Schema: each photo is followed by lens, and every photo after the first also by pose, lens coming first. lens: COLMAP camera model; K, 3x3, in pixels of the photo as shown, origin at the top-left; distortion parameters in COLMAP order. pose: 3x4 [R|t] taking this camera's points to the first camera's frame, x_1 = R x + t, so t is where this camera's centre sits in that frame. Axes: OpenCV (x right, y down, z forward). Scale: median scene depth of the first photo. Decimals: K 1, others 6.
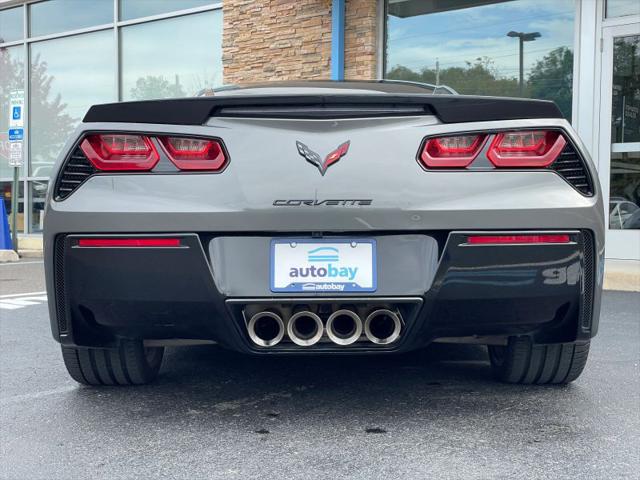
lens RADIAL K [[957.8, 0, 324.2], [0, 957.8, 256.4], [0, 0, 1]] dist [0.094145, 0.000000]
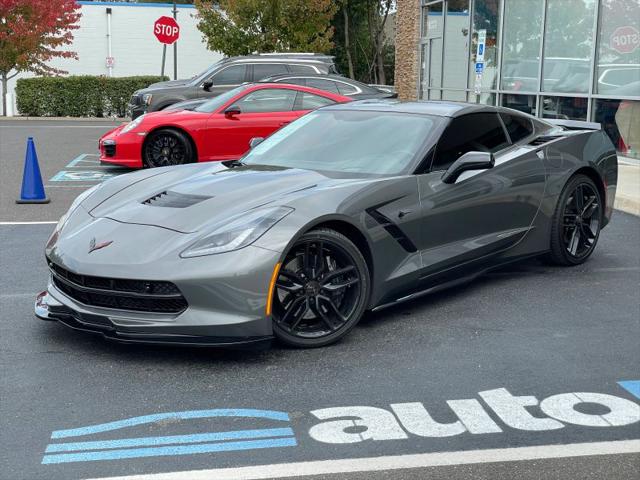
lens RADIAL K [[957.8, 0, 314.8], [0, 957.8, 235.3], [0, 0, 1]] dist [0.094145, 0.000000]
pose [[0.735695, 0.112140, -0.667965, 1.416218], [-0.034536, 0.991127, 0.128355, -0.255226], [0.676431, -0.071361, 0.733040, -0.161878]]
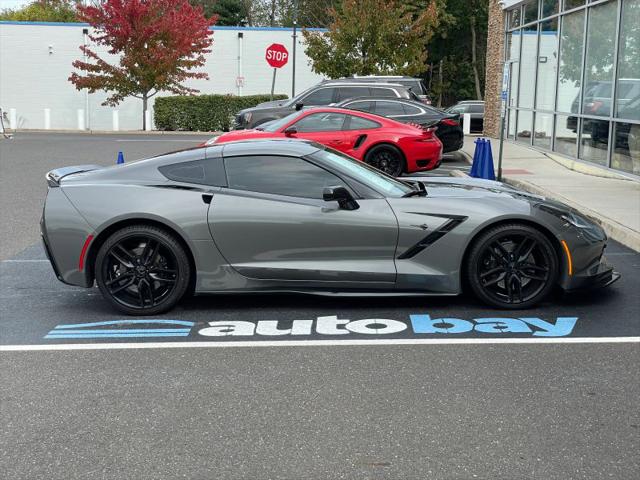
lens RADIAL K [[957.8, 0, 320.2], [0, 957.8, 235.5], [0, 0, 1]] dist [0.094145, 0.000000]
pose [[0.623960, 0.120543, -0.772103, 2.466516], [-0.040308, 0.991681, 0.122250, -0.326196], [0.780416, -0.045157, 0.623628, -0.393225]]
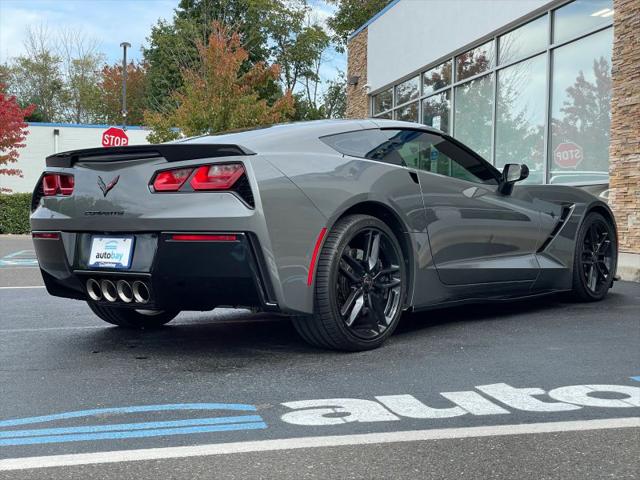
lens RADIAL K [[957.8, 0, 323.8], [0, 957.8, 239.1], [0, 0, 1]] dist [0.094145, 0.000000]
pose [[0.777375, 0.016756, -0.628814, 1.279254], [-0.031300, 0.999437, -0.012062, -0.003759], [0.628258, 0.029058, 0.777462, -0.043373]]
